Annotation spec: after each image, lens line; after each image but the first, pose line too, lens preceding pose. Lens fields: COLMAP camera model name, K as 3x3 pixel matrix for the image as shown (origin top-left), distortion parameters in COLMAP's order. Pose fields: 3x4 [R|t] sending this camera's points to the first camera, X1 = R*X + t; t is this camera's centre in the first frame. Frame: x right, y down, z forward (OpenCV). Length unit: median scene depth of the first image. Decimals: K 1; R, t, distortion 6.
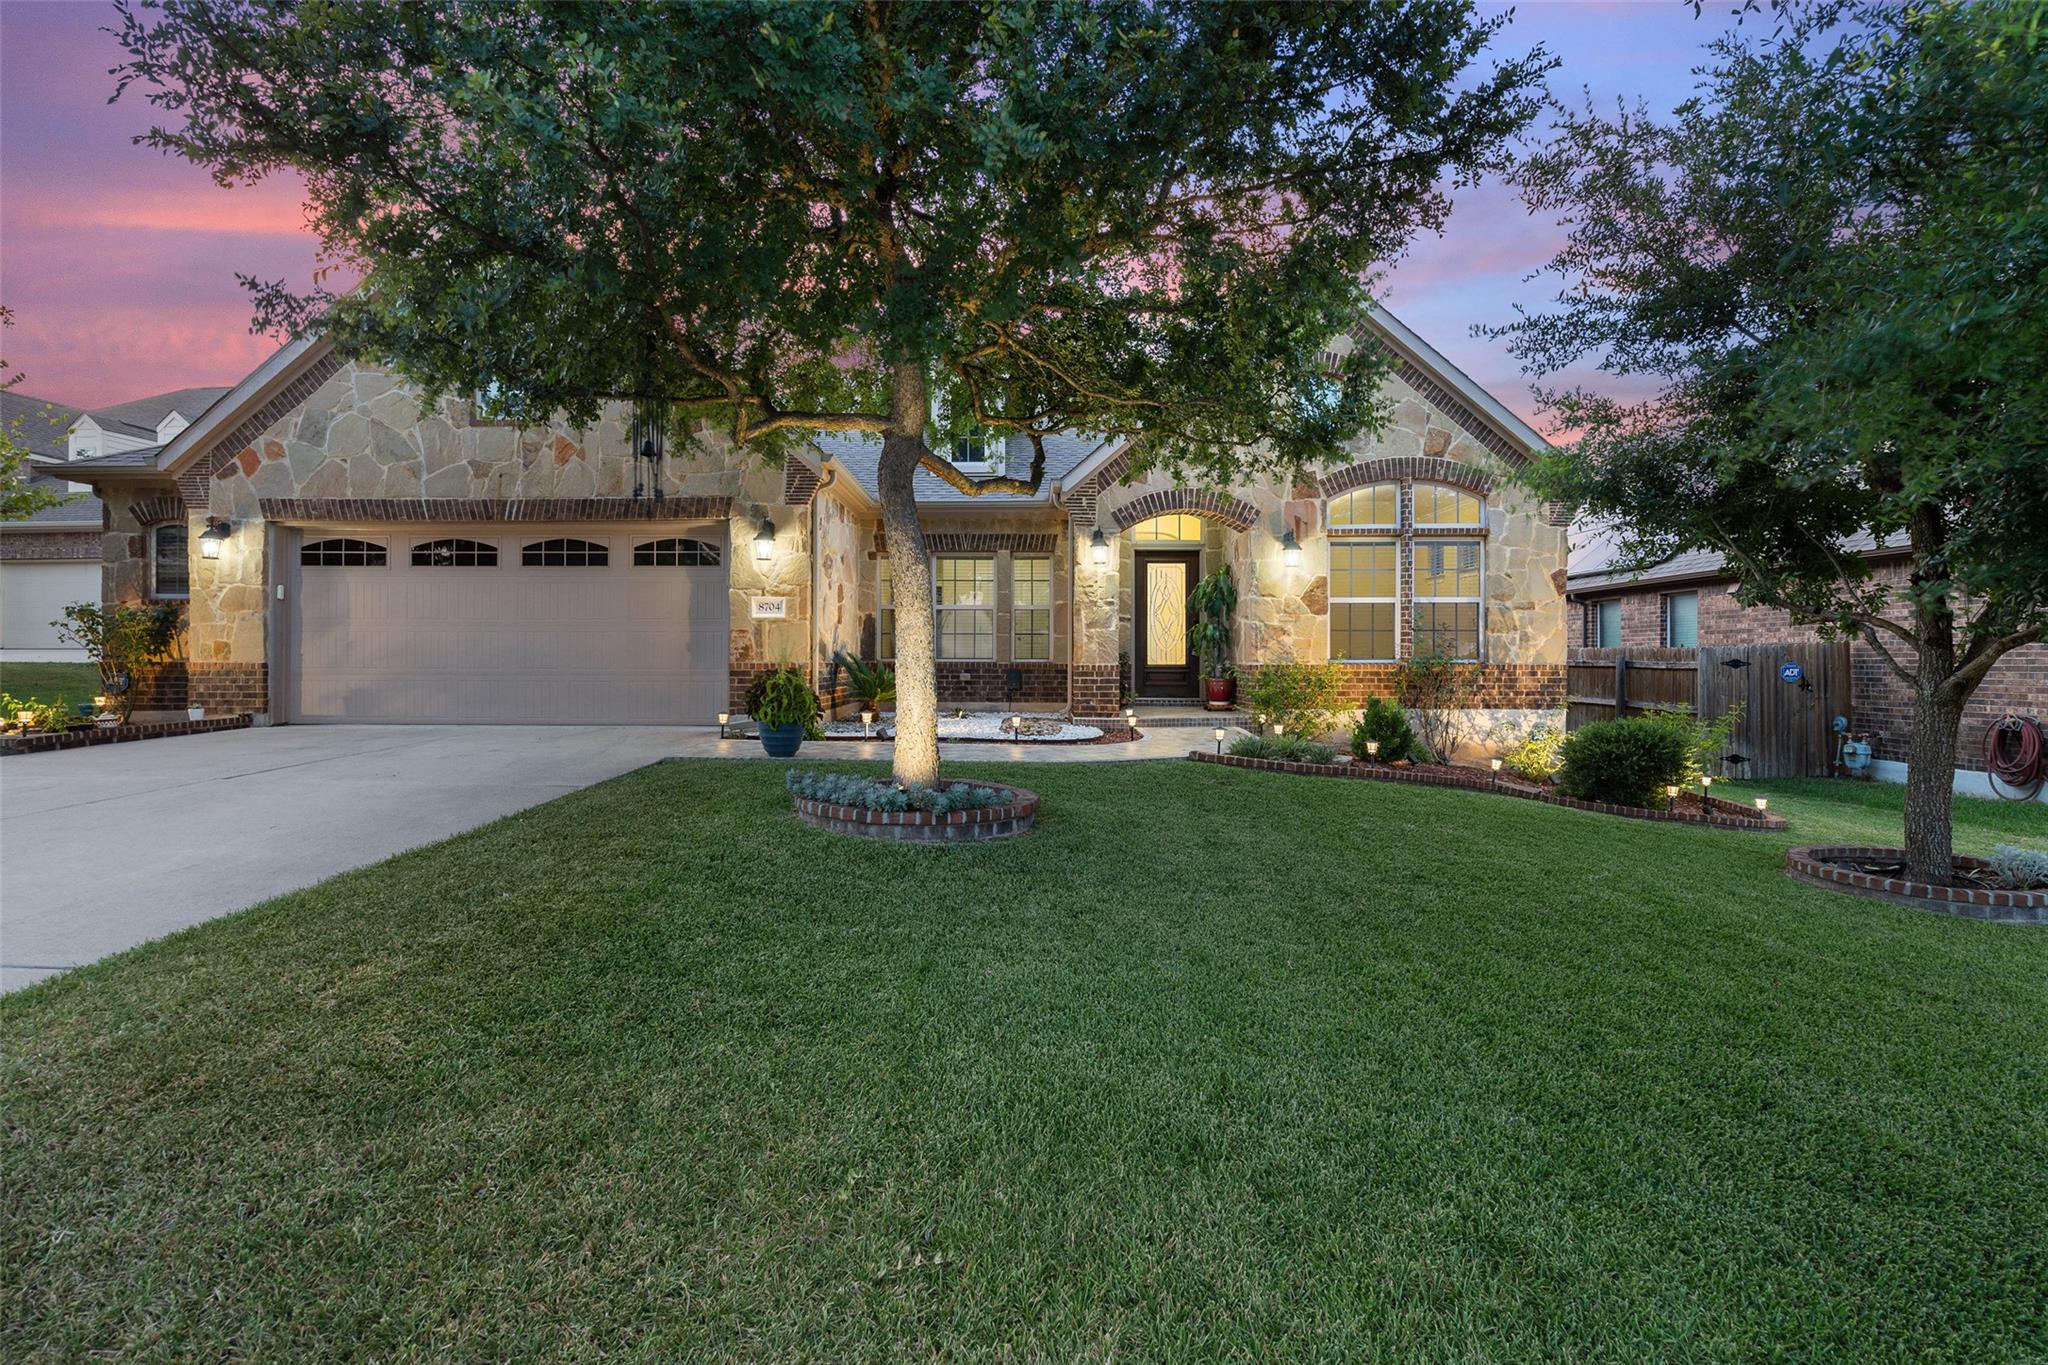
lens RADIAL K [[950.4, 0, 1008.9], [0, 950.4, 658.2], [0, 0, 1]] dist [-0.003415, 0.000483]
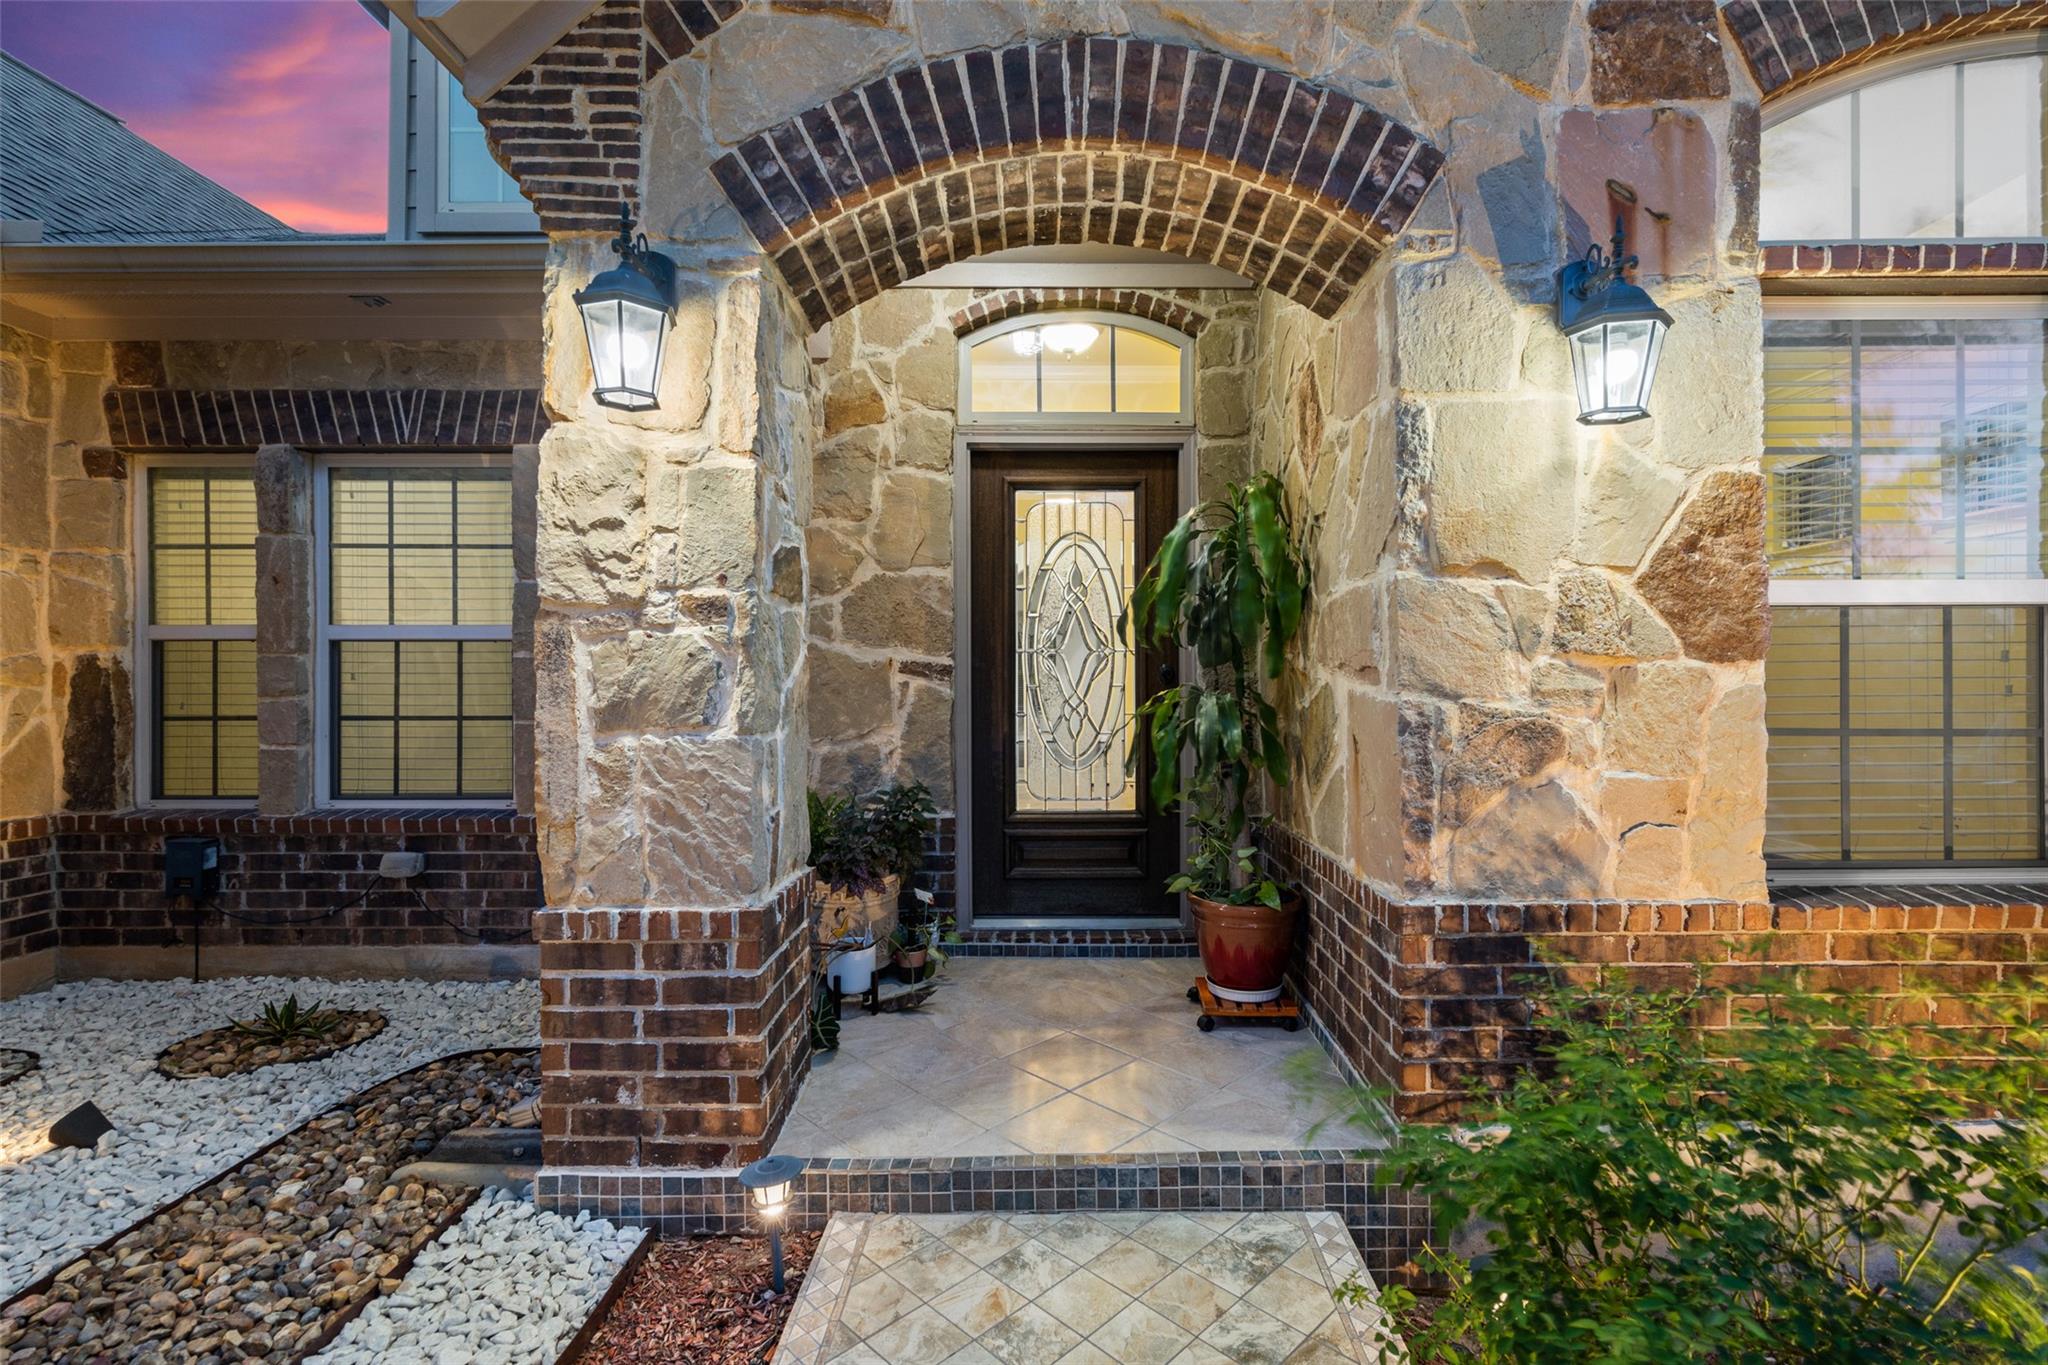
lens RADIAL K [[950.4, 0, 1053.3], [0, 950.4, 687.9], [0, 0, 1]] dist [-0.003415, 0.000483]
pose [[0.999760, -0.004158, 0.021487, 0.194451], [0.004080, 0.999985, 0.003687, -0.045715], [-0.021502, -0.003598, 0.999762, 0.879693]]
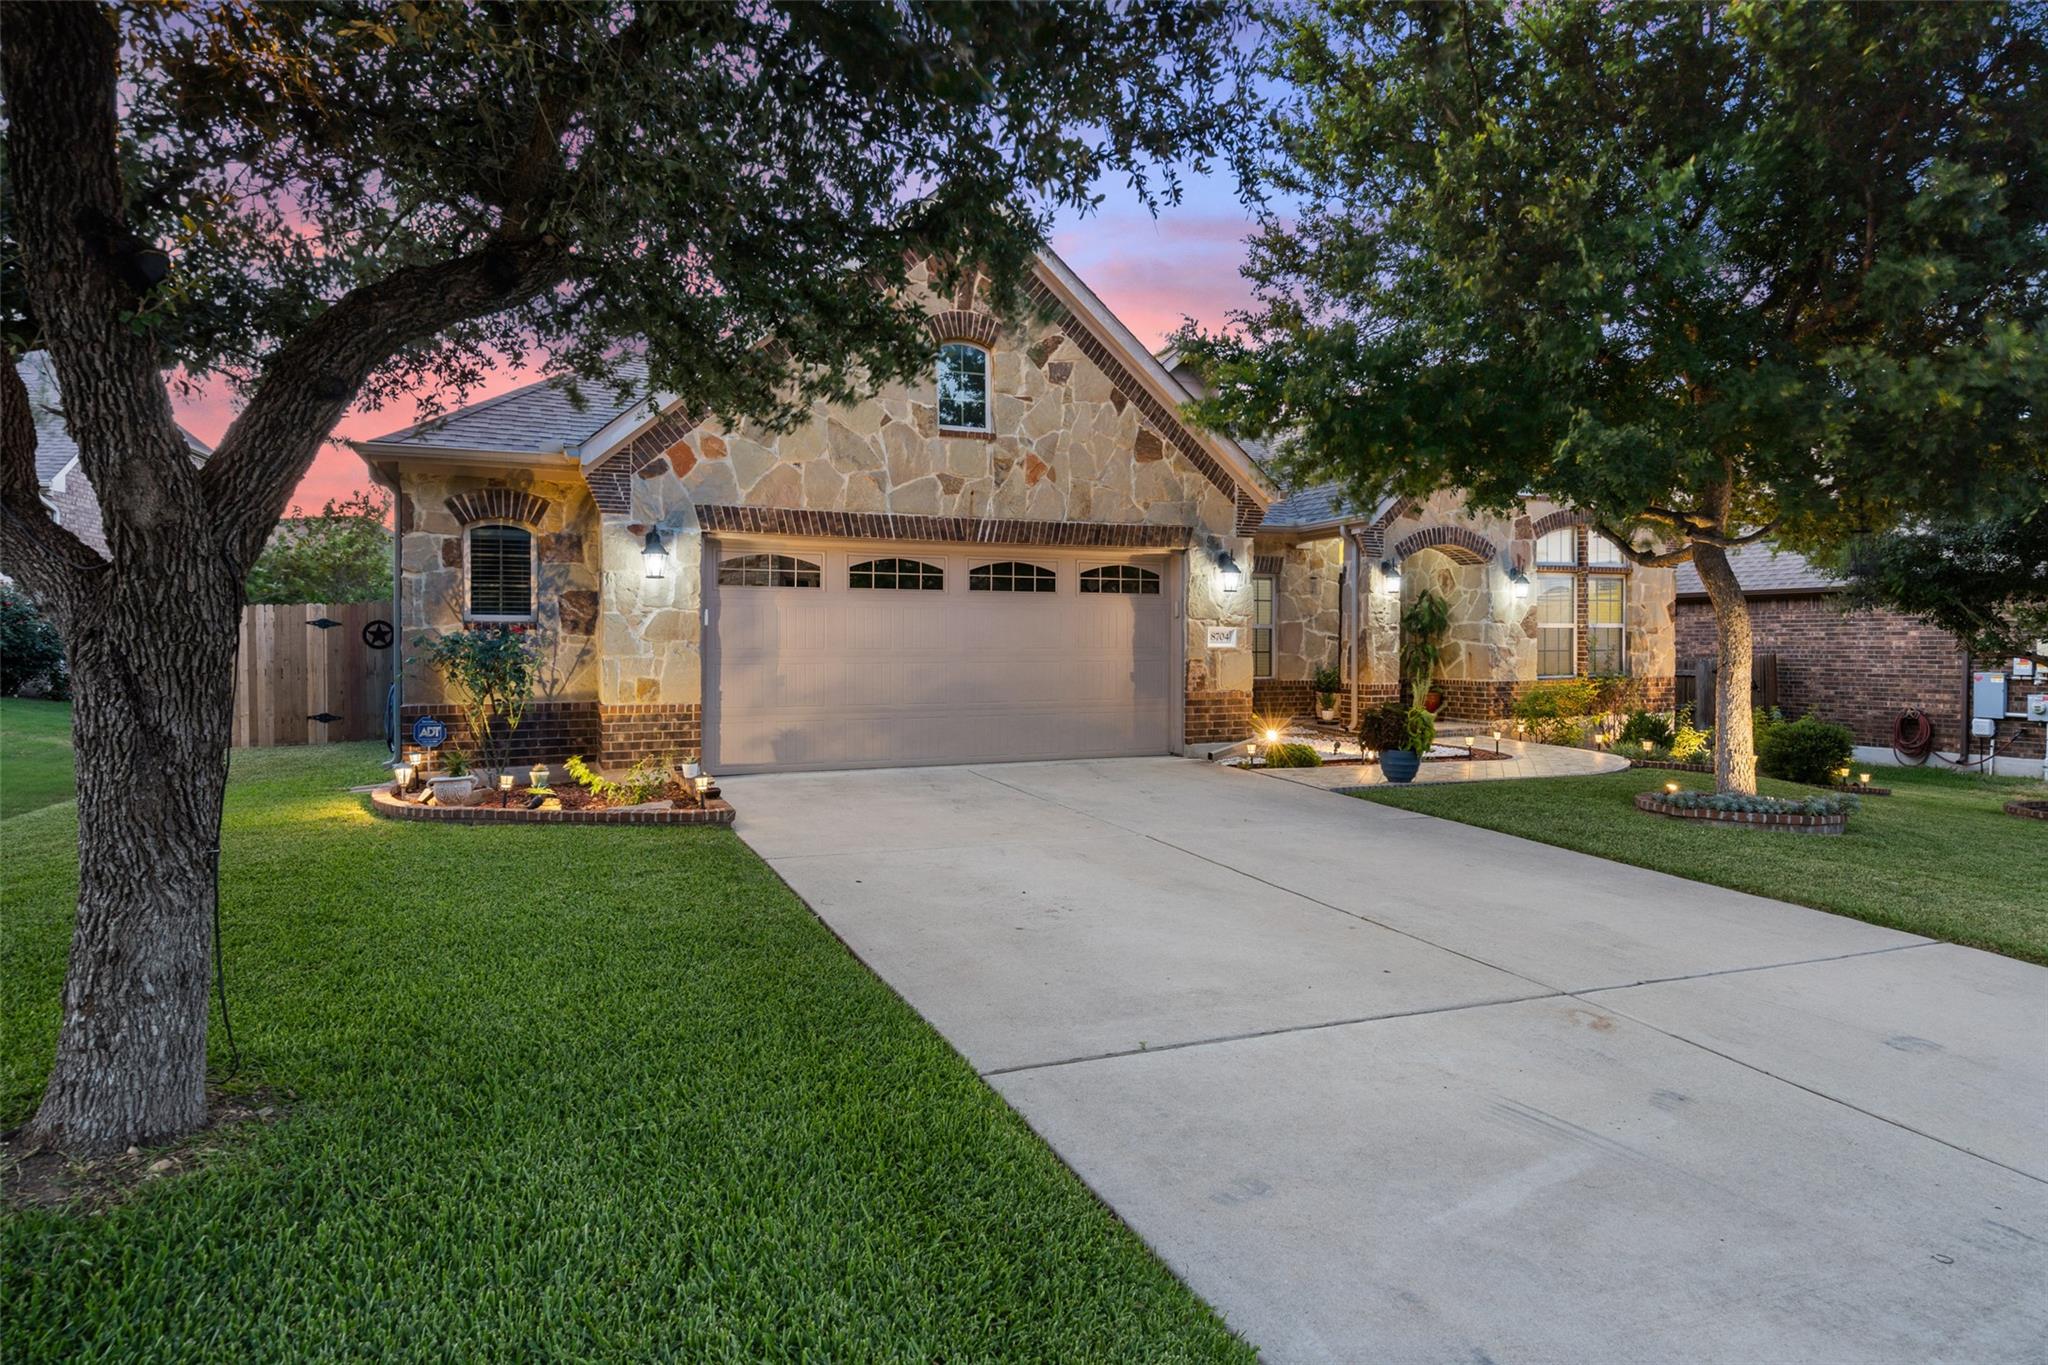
lens RADIAL K [[1115.4, 0, 1024.2], [0, 1115.4, 670.7], [0, 0, 1]] dist [0.006629, -0.000178]
pose [[0.909339, -0.013285, 0.415845, -0.912250], [0.004492, 0.999745, 0.022115, -0.043275], [-0.416033, -0.018242, 0.909167, -0.001027]]
